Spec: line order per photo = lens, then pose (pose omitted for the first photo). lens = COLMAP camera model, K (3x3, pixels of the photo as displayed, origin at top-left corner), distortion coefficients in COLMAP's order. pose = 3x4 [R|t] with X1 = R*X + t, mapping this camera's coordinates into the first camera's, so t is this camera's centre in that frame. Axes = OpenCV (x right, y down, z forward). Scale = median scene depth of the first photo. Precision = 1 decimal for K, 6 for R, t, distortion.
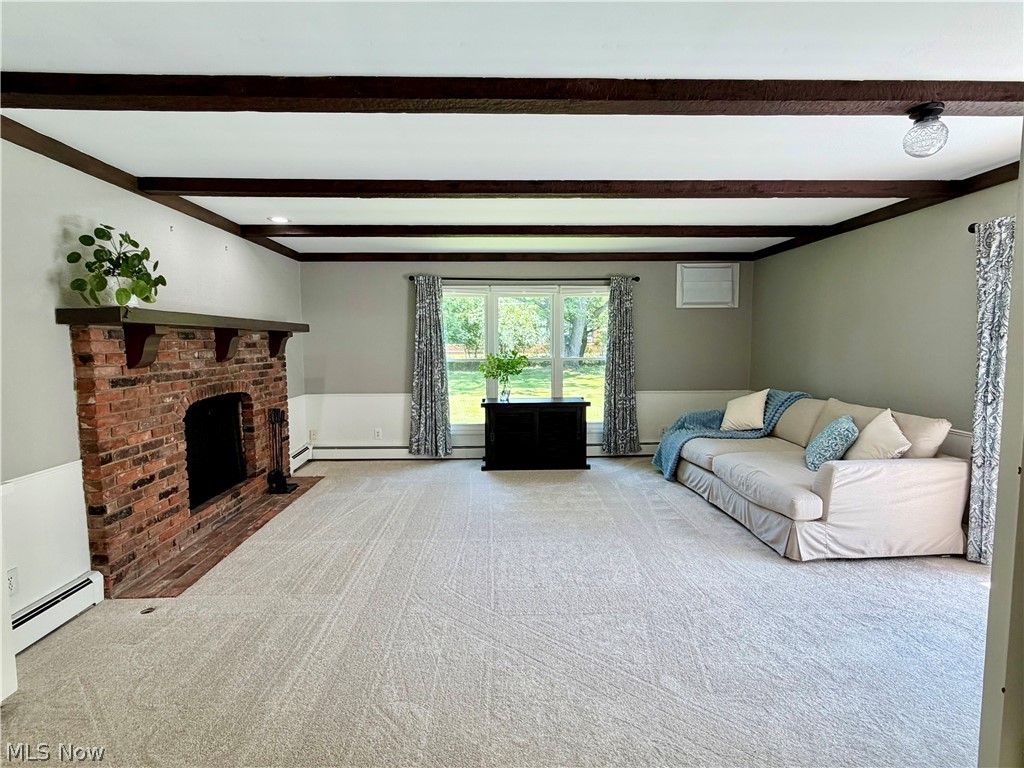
lens RADIAL K [[514.4, 0, 512.0], [0, 514.4, 384.0], [0, 0, 1]] dist [-0.001054, -0.000416]
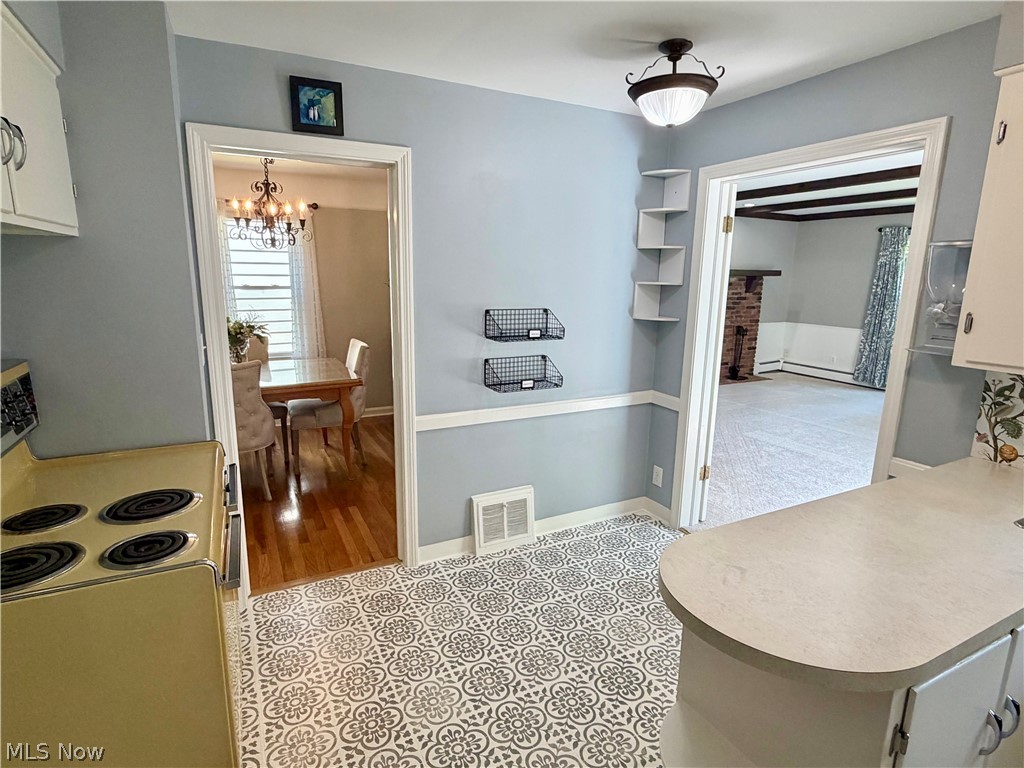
lens RADIAL K [[535.3, 0, 512.0], [0, 535.3, 384.0], [0, 0, 1]] dist [-0.000683, -0.000100]
pose [[0.434663, 0.196409, -0.878915, 0.803632], [-0.090638, 0.980514, 0.174289, 0.000209], [0.896020, 0.003907, 0.443996, -0.391220]]
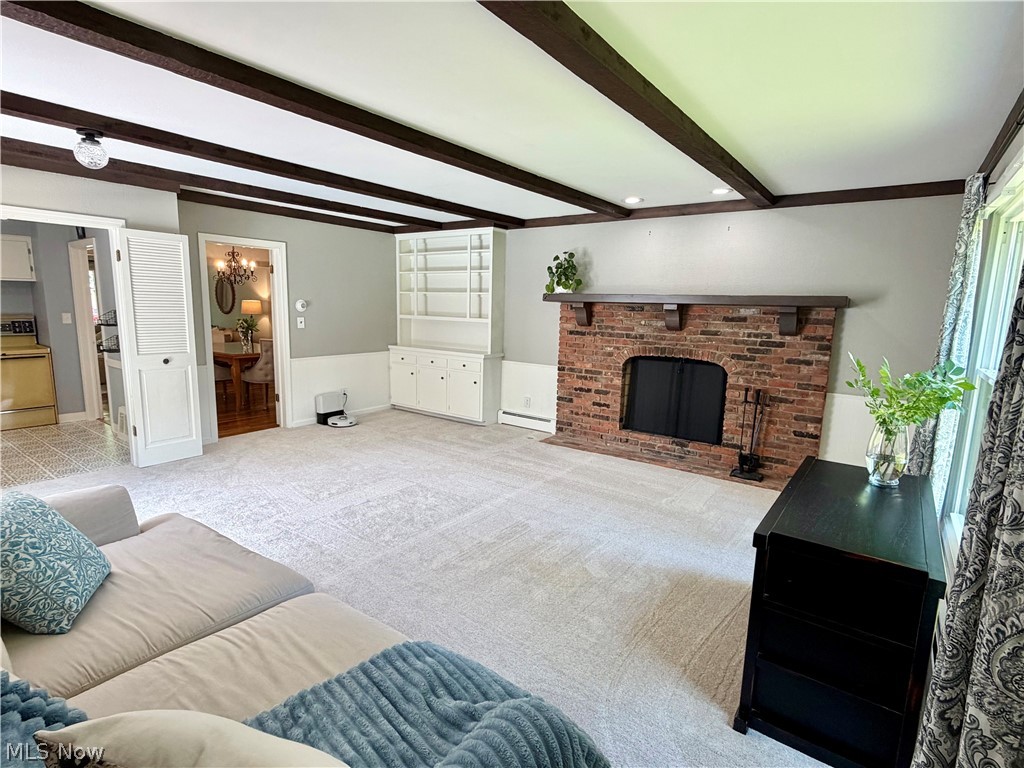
lens RADIAL K [[514.4, 0, 512.0], [0, 514.4, 384.0], [0, 0, 1]] dist [-0.001054, -0.000416]
pose [[-0.612647, 0.114398, -0.782034, 0.619907], [-0.084389, 0.974345, 0.208641, -0.135760], [0.785838, 0.193818, -0.587276, 1.372027]]
